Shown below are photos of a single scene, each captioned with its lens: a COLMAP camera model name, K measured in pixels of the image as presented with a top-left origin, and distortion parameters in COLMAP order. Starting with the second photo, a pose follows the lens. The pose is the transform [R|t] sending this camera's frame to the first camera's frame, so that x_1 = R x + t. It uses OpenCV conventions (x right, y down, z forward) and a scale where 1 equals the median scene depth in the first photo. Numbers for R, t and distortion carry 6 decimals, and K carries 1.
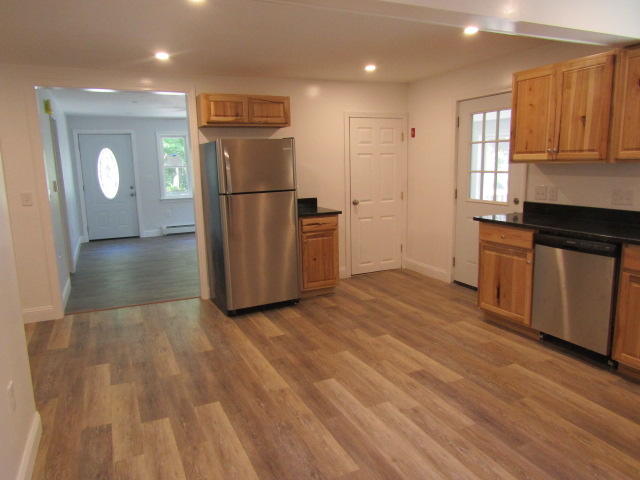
lens RADIAL K [[456.0, 0, 320.0], [0, 456.0, 241.2], [0, 0, 1]] dist [-0.013917, 0.020229]
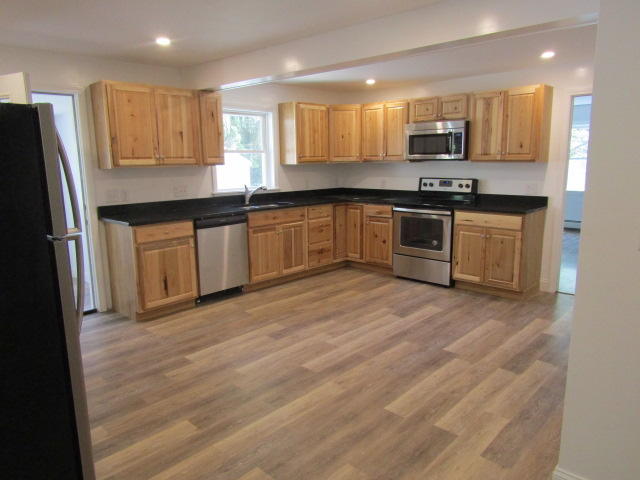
lens RADIAL K [[456.0, 0, 317.3], [0, 456.0, 237.8], [0, 0, 1]] dist [-0.013917, 0.020229]
pose [[-0.359358, -0.137090, 0.923075, -0.909155], [0.181468, 0.960003, 0.213221, -0.200865], [-0.915386, 0.244132, -0.320107, 1.215630]]
